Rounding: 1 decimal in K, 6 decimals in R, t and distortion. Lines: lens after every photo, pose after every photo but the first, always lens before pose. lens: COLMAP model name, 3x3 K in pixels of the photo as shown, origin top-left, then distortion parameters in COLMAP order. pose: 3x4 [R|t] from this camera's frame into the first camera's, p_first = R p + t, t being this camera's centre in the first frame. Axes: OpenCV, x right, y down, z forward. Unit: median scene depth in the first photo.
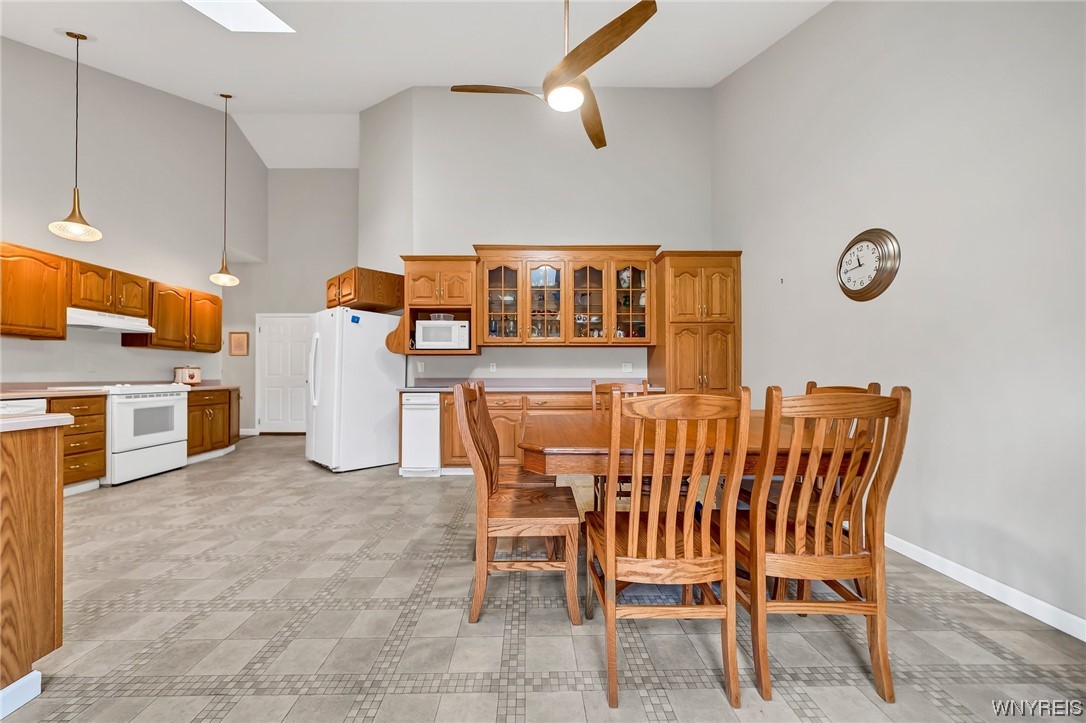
lens RADIAL K [[387.1, 0, 539.2], [0, 387.1, 373.7], [0, 0, 1]] dist [-0.001288, -0.000033]
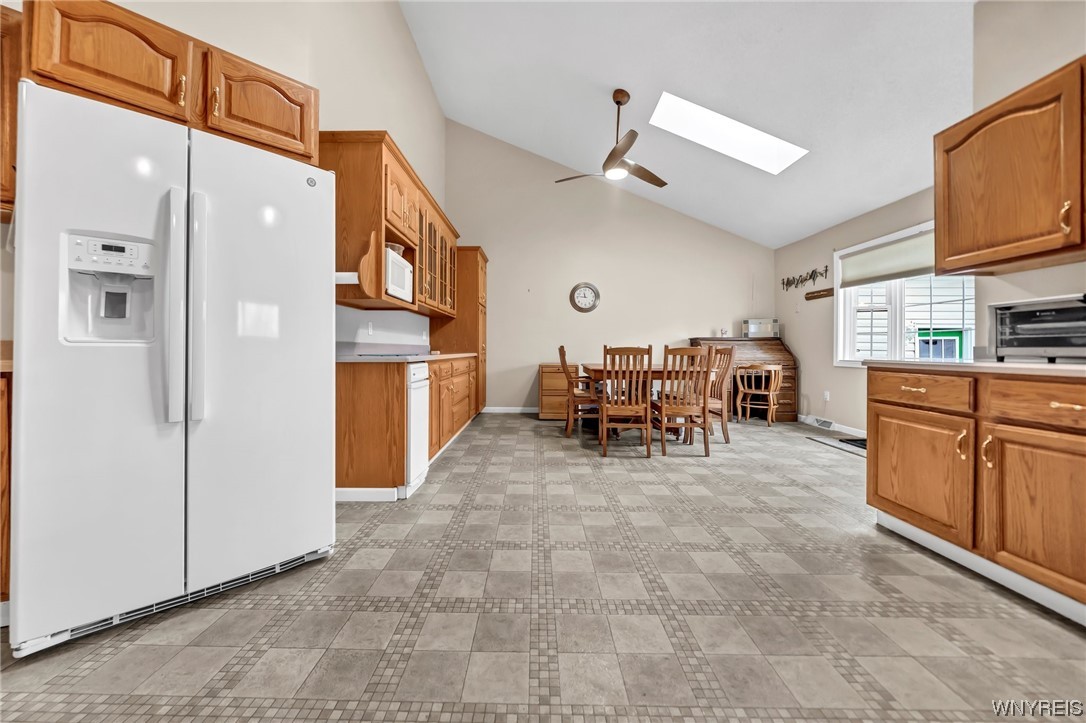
lens RADIAL K [[398.3, 0, 523.8], [0, 398.3, 348.8], [0, 0, 1]] dist [0.000245, -0.000034]
pose [[0.041903, 0.003538, 0.999115, -1.045730], [-0.007763, 0.999965, -0.003216, 0.027471], [-0.999092, -0.007622, 0.041929, 0.835668]]
